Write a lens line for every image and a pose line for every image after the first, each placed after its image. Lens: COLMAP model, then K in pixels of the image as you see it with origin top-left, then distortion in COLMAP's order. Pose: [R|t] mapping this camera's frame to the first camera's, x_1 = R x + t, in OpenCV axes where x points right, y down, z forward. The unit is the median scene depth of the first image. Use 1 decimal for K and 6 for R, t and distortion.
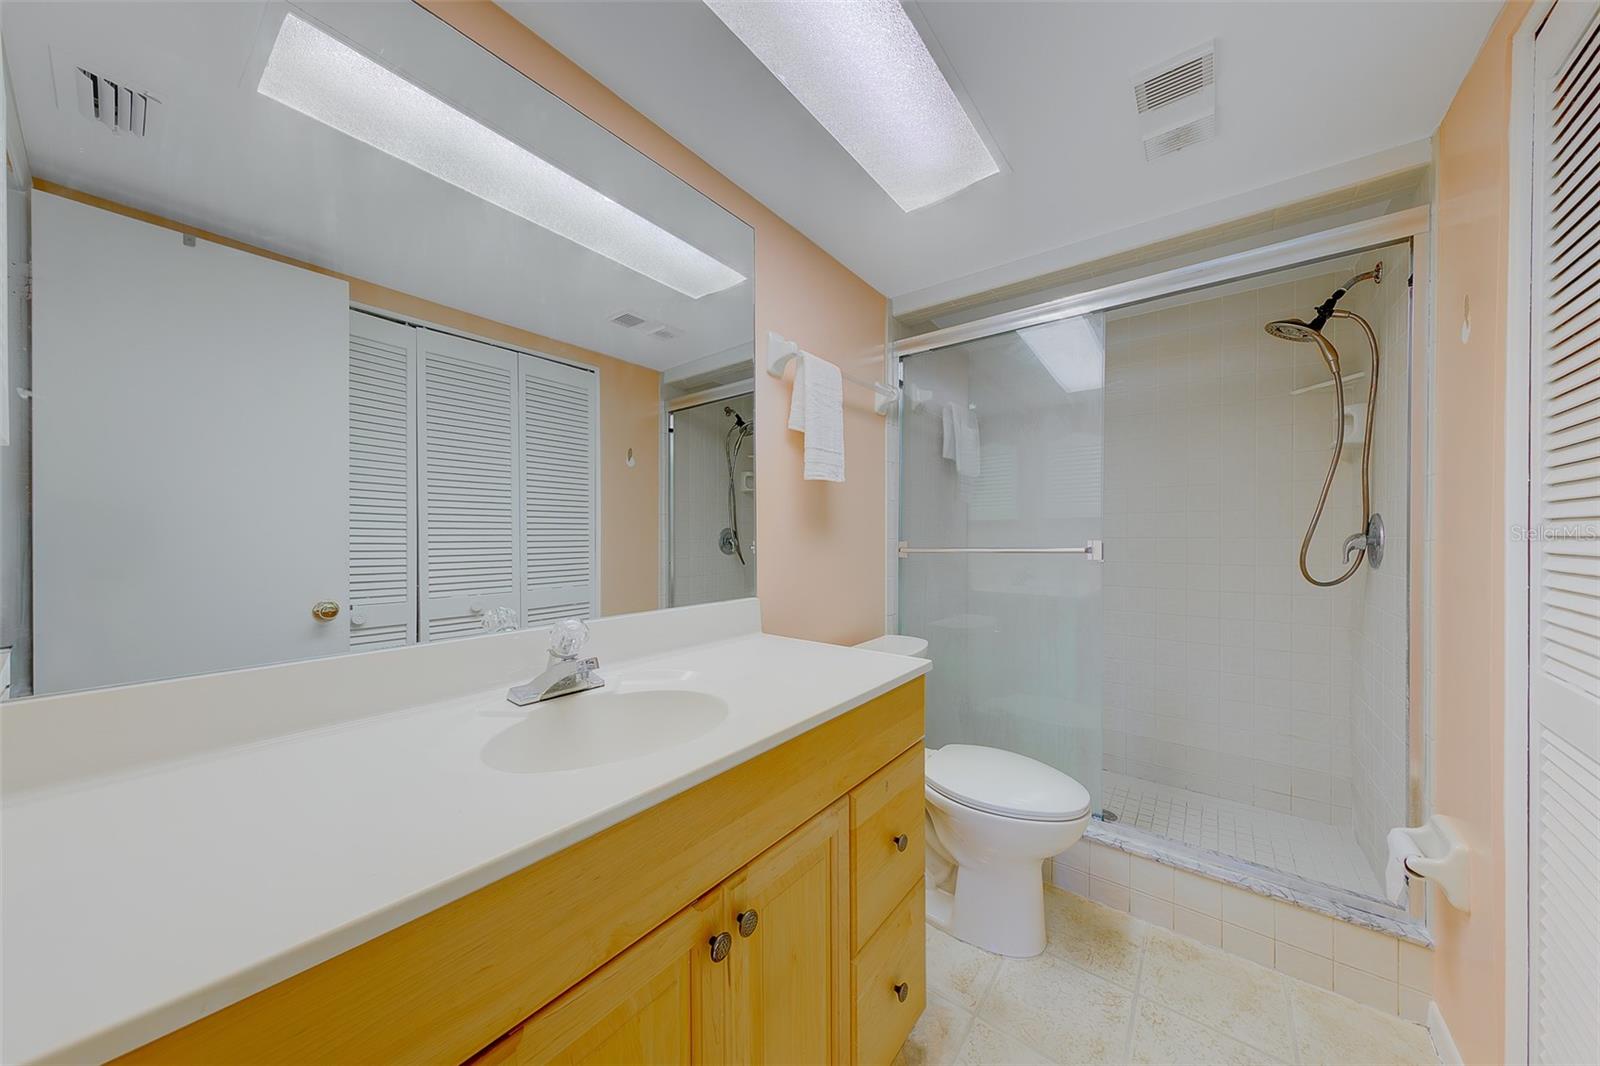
lens RADIAL K [[524.6, 0, 814.6], [0, 524.6, 540.2], [0, 0, 1]] dist [0.002603, 0.000421]
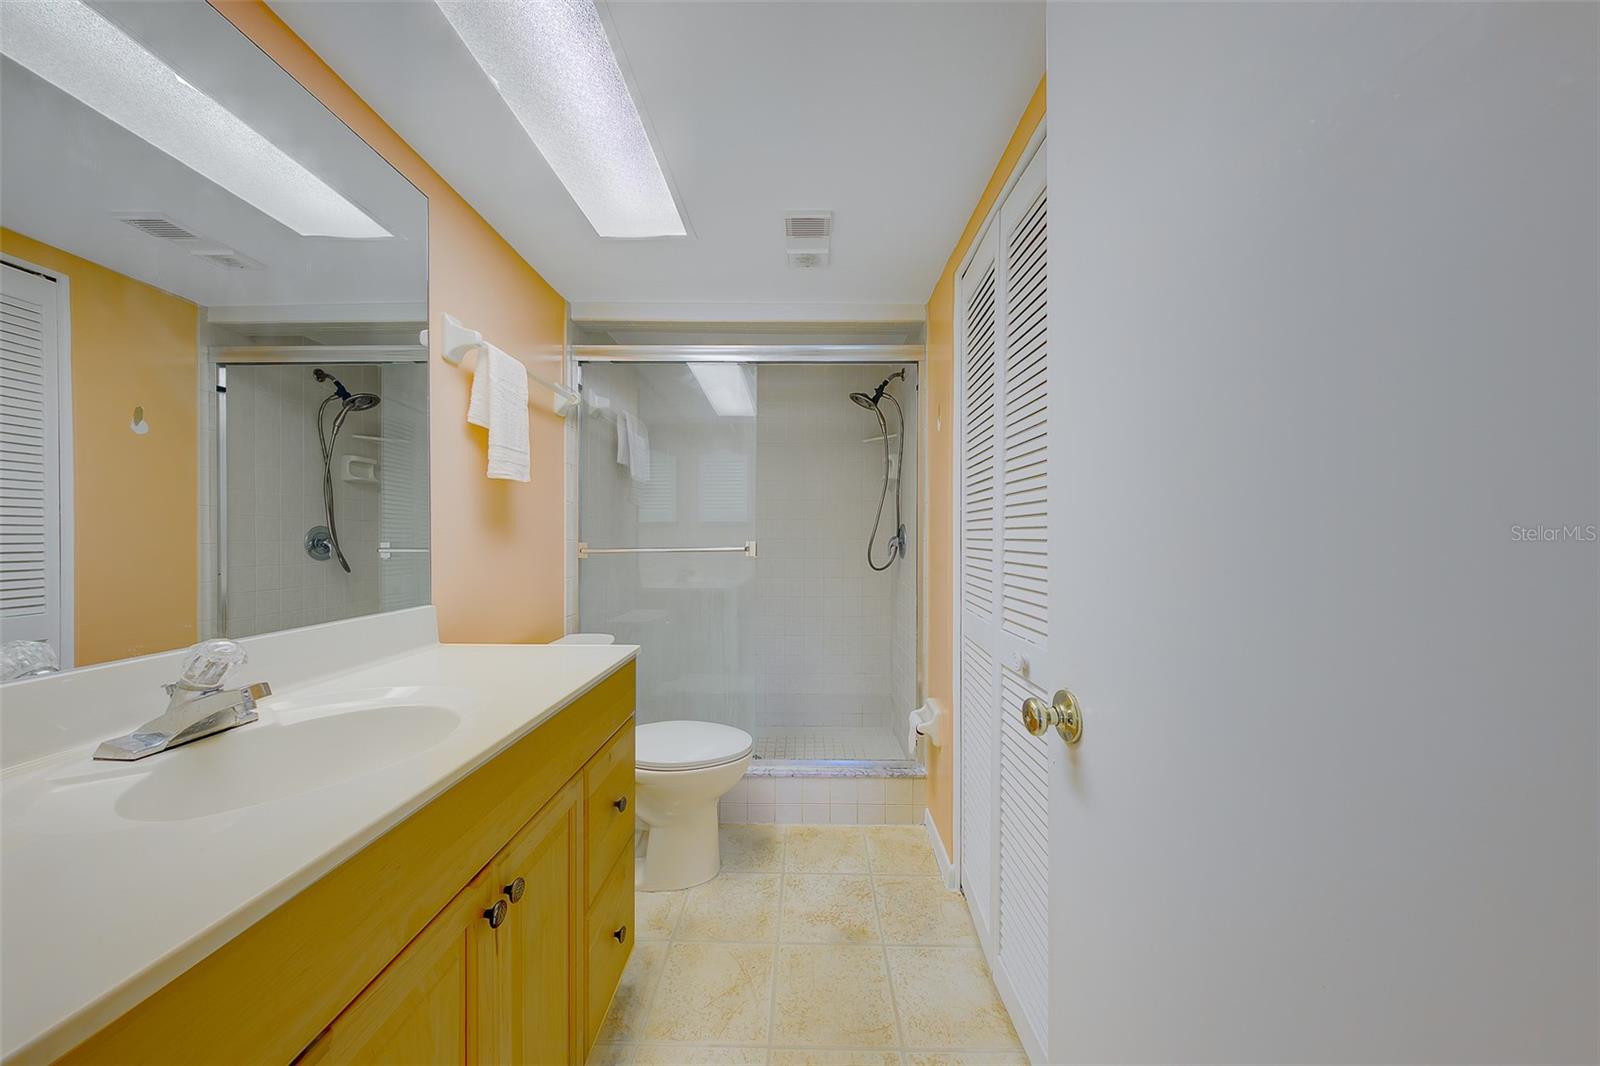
lens RADIAL K [[524.6, 0, 793.2], [0, 524.6, 540.3], [0, 0, 1]] dist [0.002603, 0.000421]
pose [[0.813449, -0.001251, 0.581634, -0.133702], [0.001764, 0.999998, -0.000315, -0.000913], [-0.581633, 0.001283, 0.813450, -0.105329]]
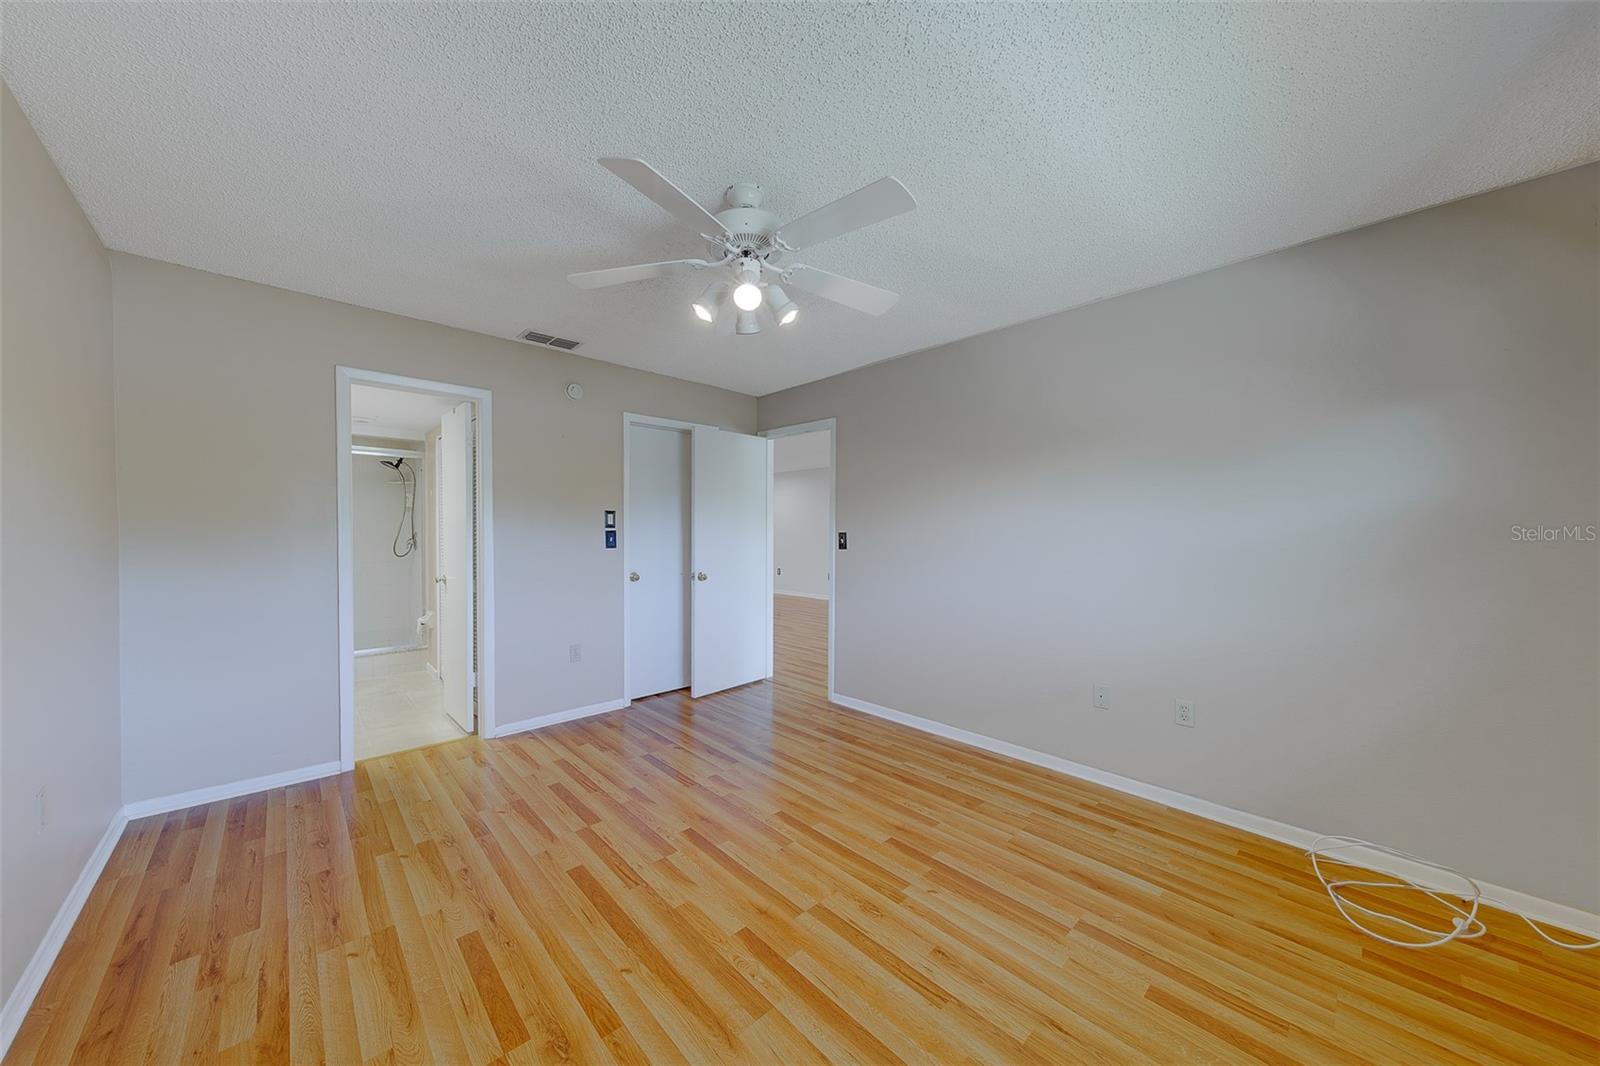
lens RADIAL K [[524.6, 0, 797.3], [0, 524.6, 537.0], [0, 0, 1]] dist [0.002603, 0.000421]
pose [[0.145596, -0.014964, 0.989231, -1.607370], [0.003980, 0.999886, 0.014539, -0.056730], [-0.989336, 0.001820, 0.145639, -1.615963]]
